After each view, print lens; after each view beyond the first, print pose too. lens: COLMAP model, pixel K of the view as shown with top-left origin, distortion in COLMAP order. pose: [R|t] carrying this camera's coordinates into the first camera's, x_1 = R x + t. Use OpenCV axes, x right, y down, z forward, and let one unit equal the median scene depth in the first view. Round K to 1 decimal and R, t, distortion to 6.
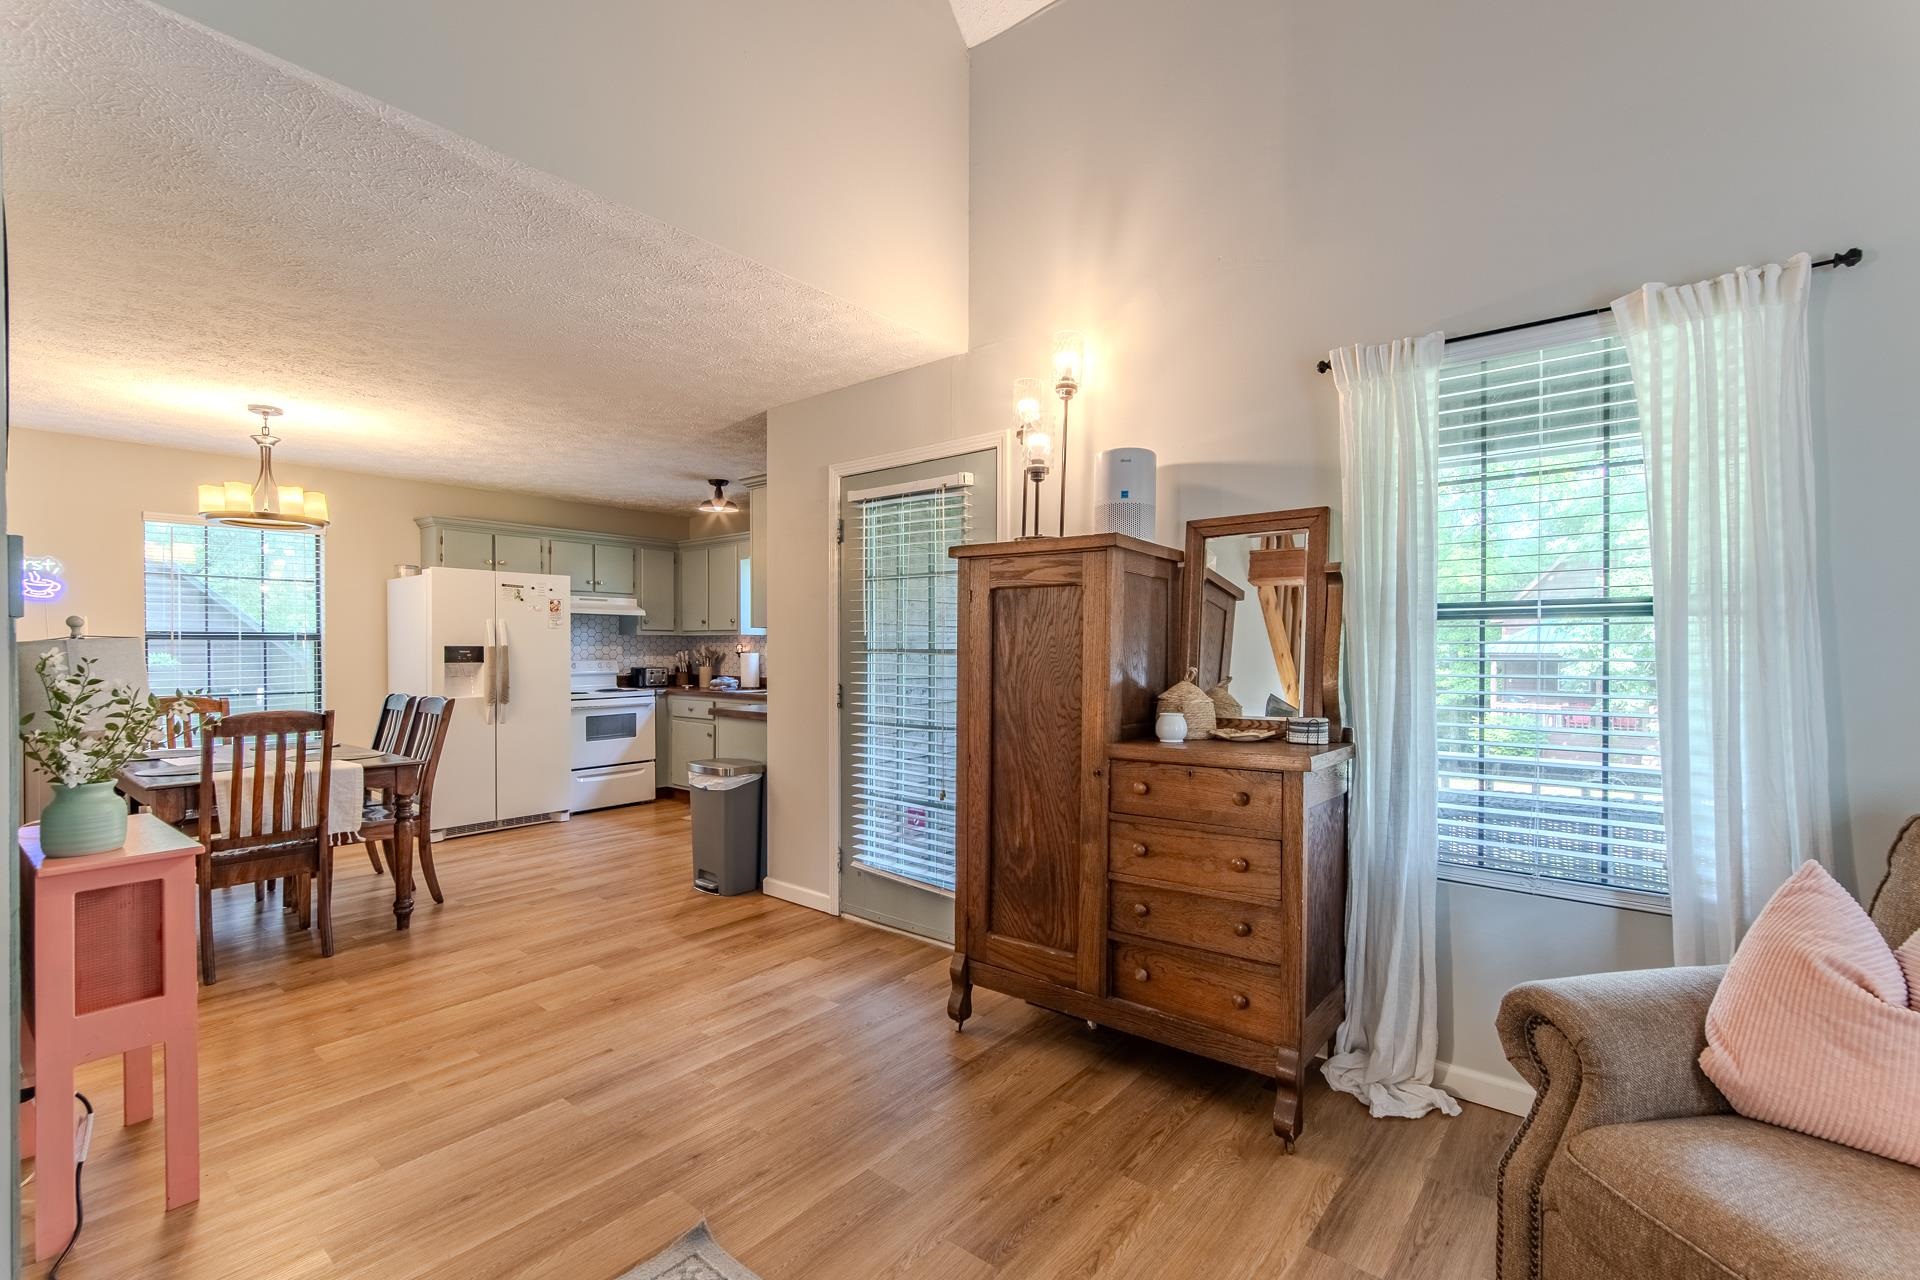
lens RADIAL K [[849.1, 0, 940.2], [0, 849.1, 663.8], [0, 0, 1]] dist [0.001225, 0.000140]
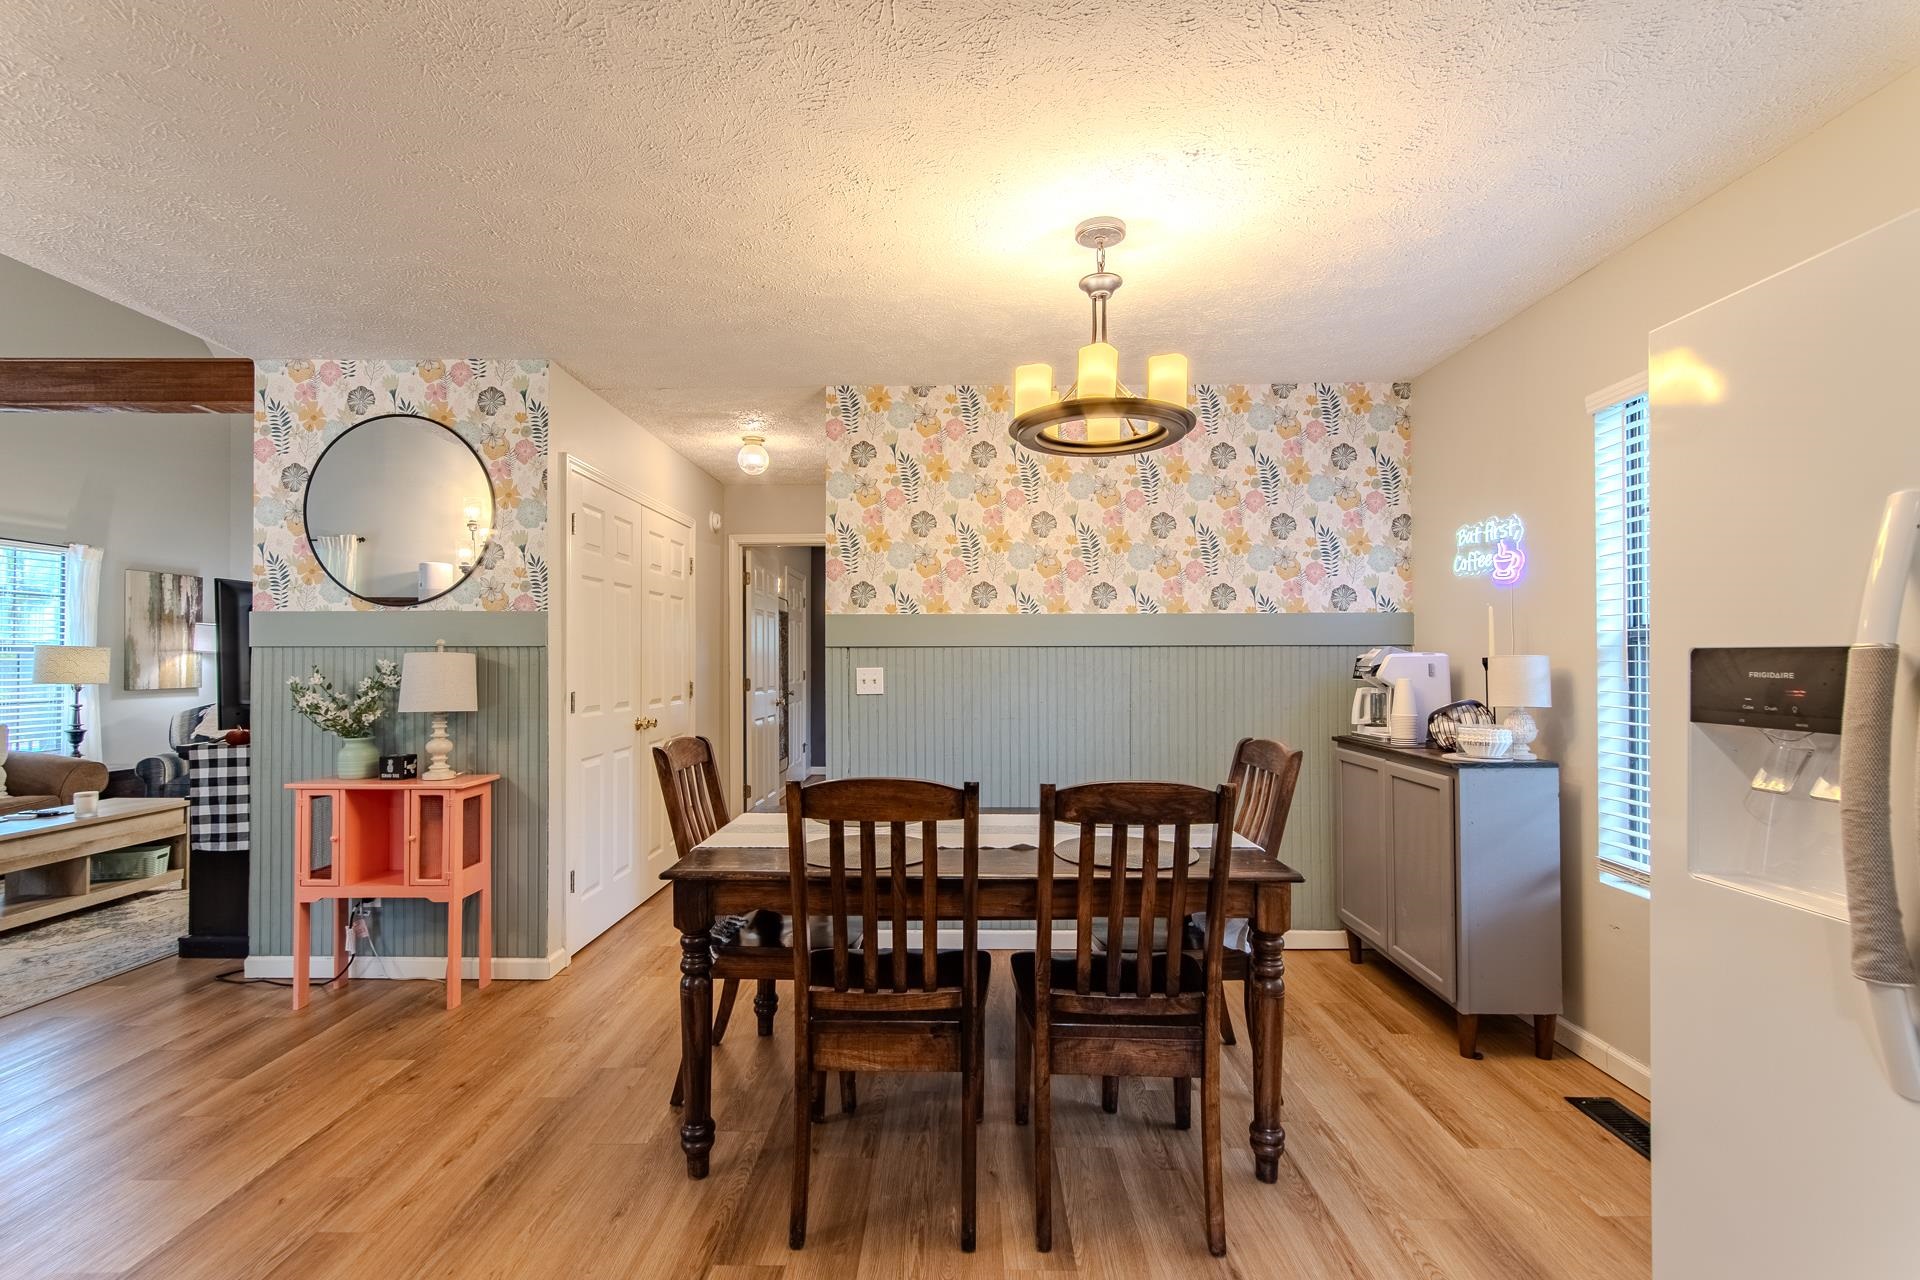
lens RADIAL K [[841.7, 0, 953.4], [0, 841.7, 645.0], [0, 0, 1]] dist [0.000414, 0.000199]
pose [[-0.767623, -0.009410, -0.640832, -0.230292], [-0.009895, 0.999947, -0.002831, -0.015972], [0.640825, 0.004168, -0.767676, 0.853163]]
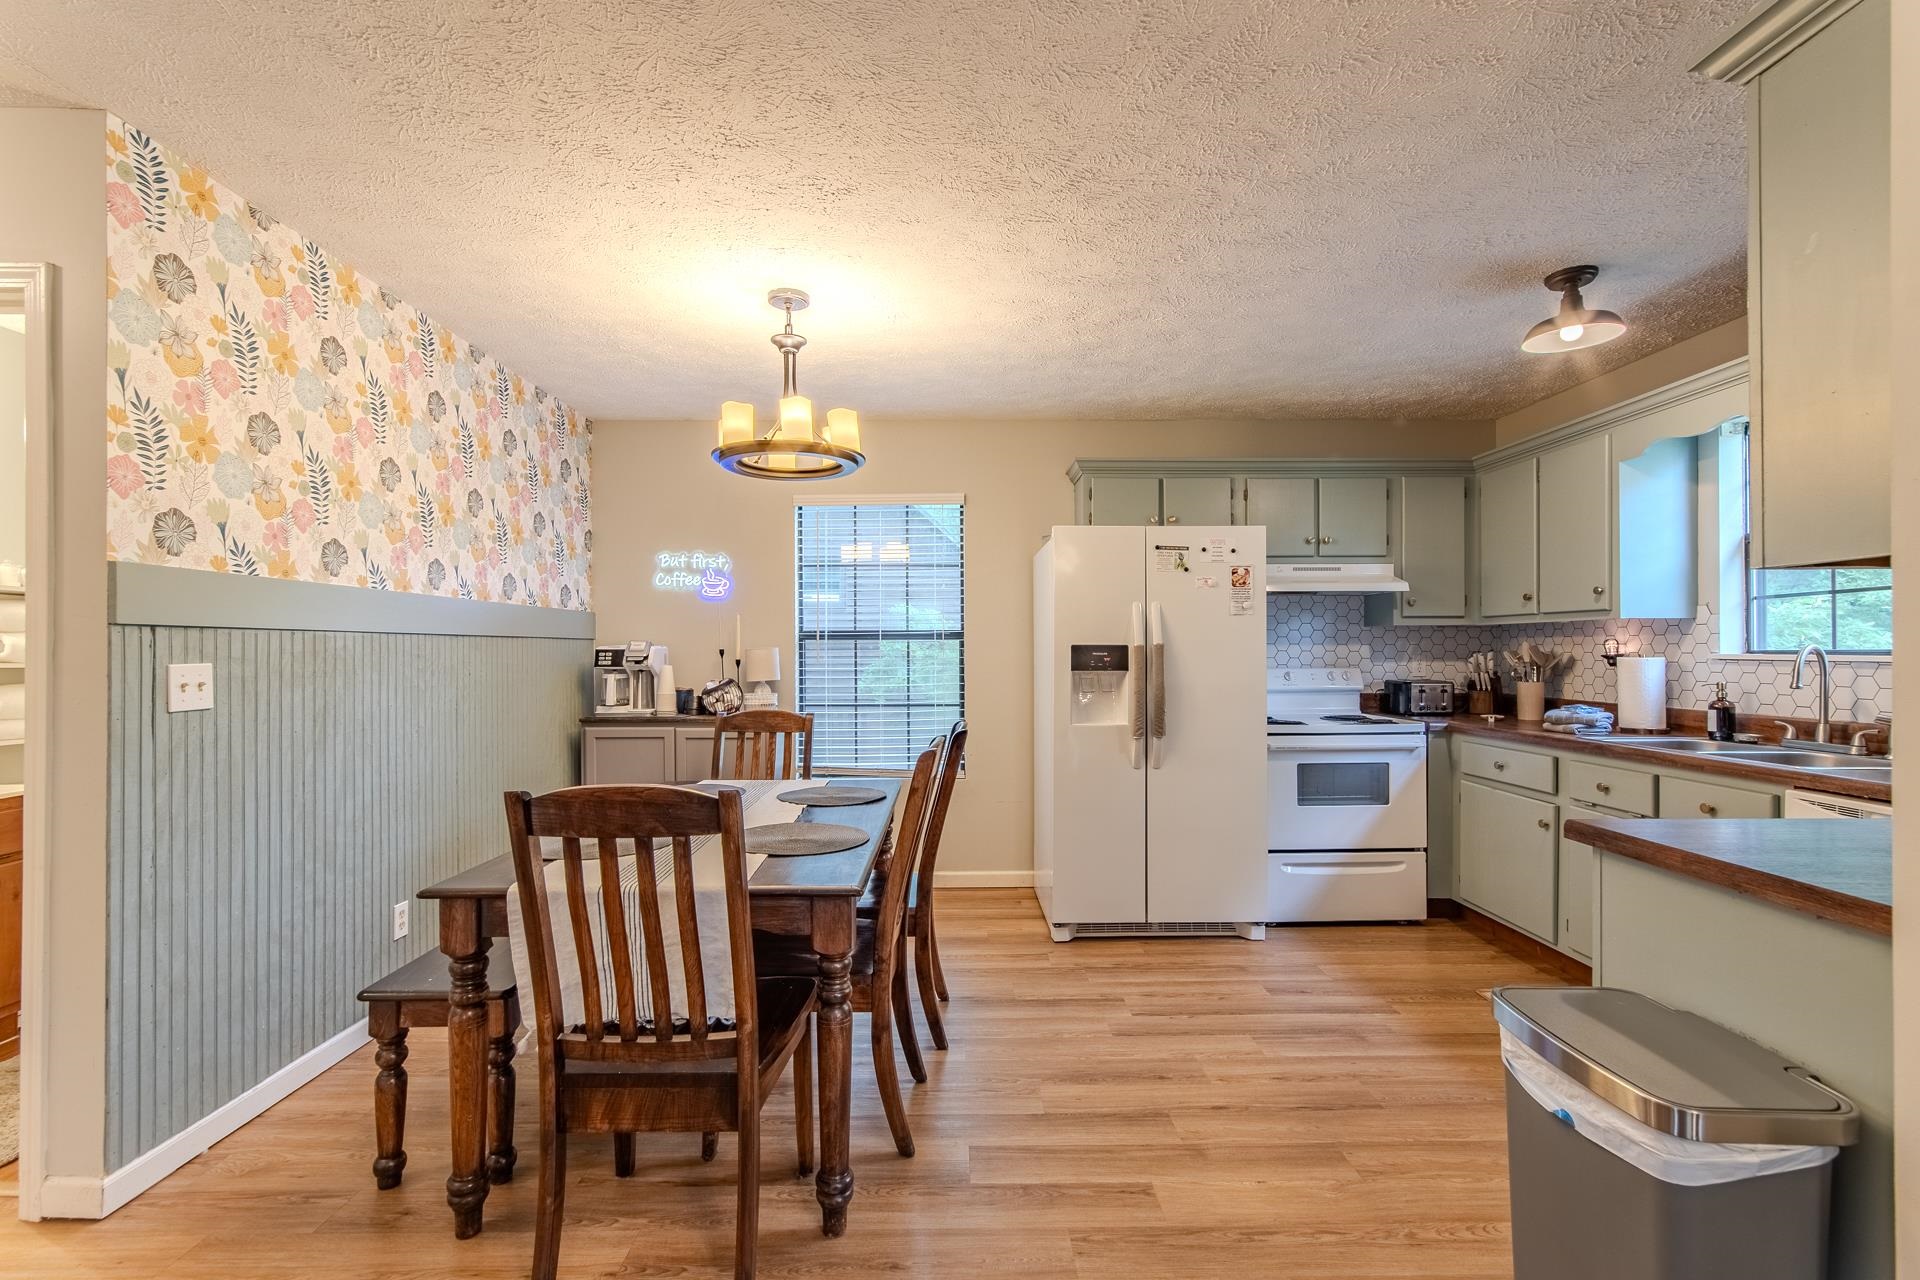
lens RADIAL K [[841.7, 0, 953.4], [0, 841.7, 645.0], [0, 0, 1]] dist [0.000414, 0.000199]
pose [[0.654631, -0.006782, -0.755919, -0.123606], [-0.011175, 0.999764, -0.018648, -0.006623], [0.755866, 0.020655, 0.654400, 0.411782]]
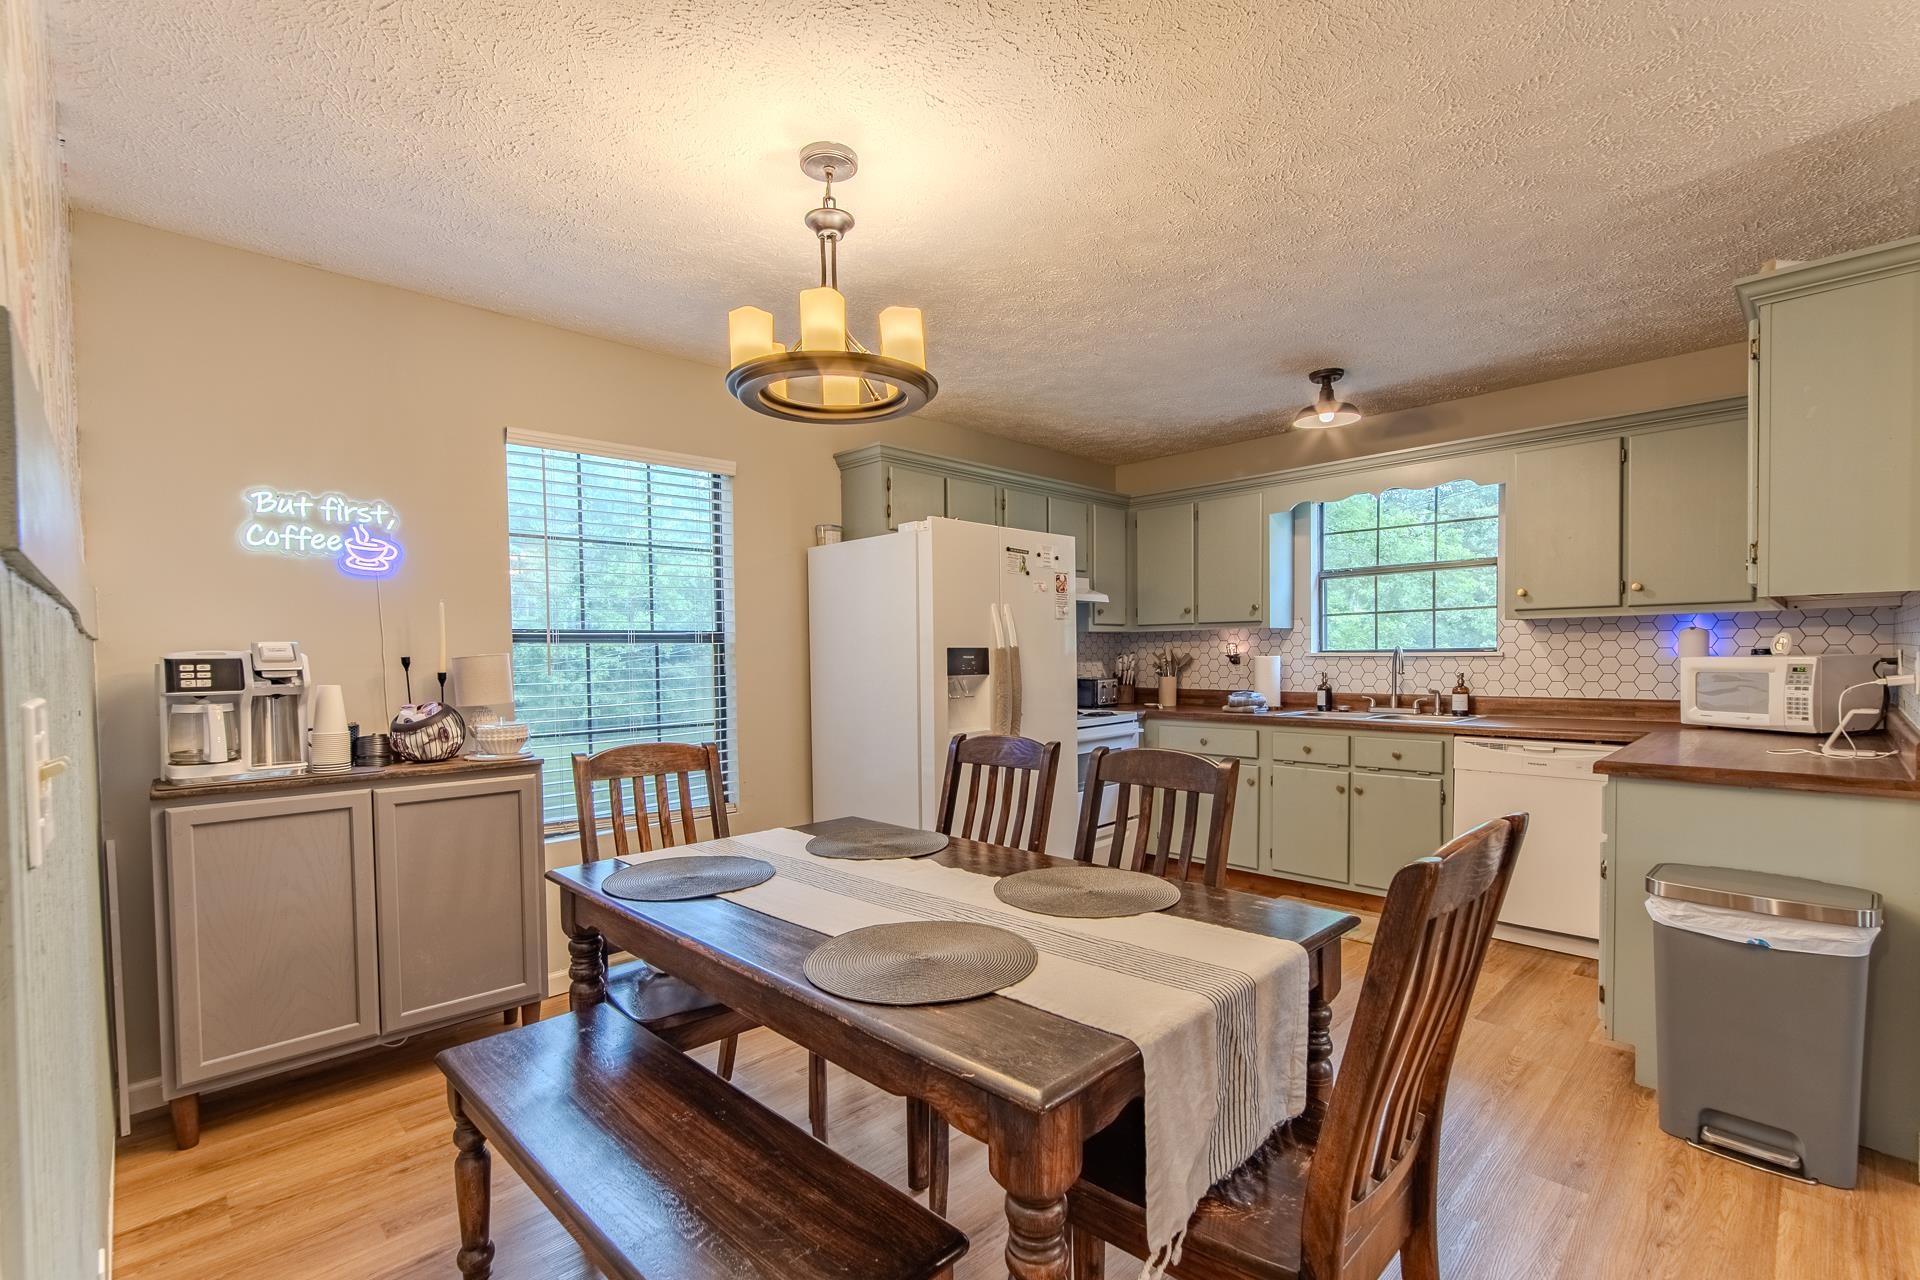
lens RADIAL K [[857.0, 0, 952.2], [0, 857.0, 676.2], [0, 0, 1]] dist [0.000534, 0.000300]
pose [[0.995930, -0.009645, -0.089615, -0.428049], [0.010445, 0.999910, 0.008462, -0.005040], [0.089525, -0.009363, 0.995941, 0.318036]]
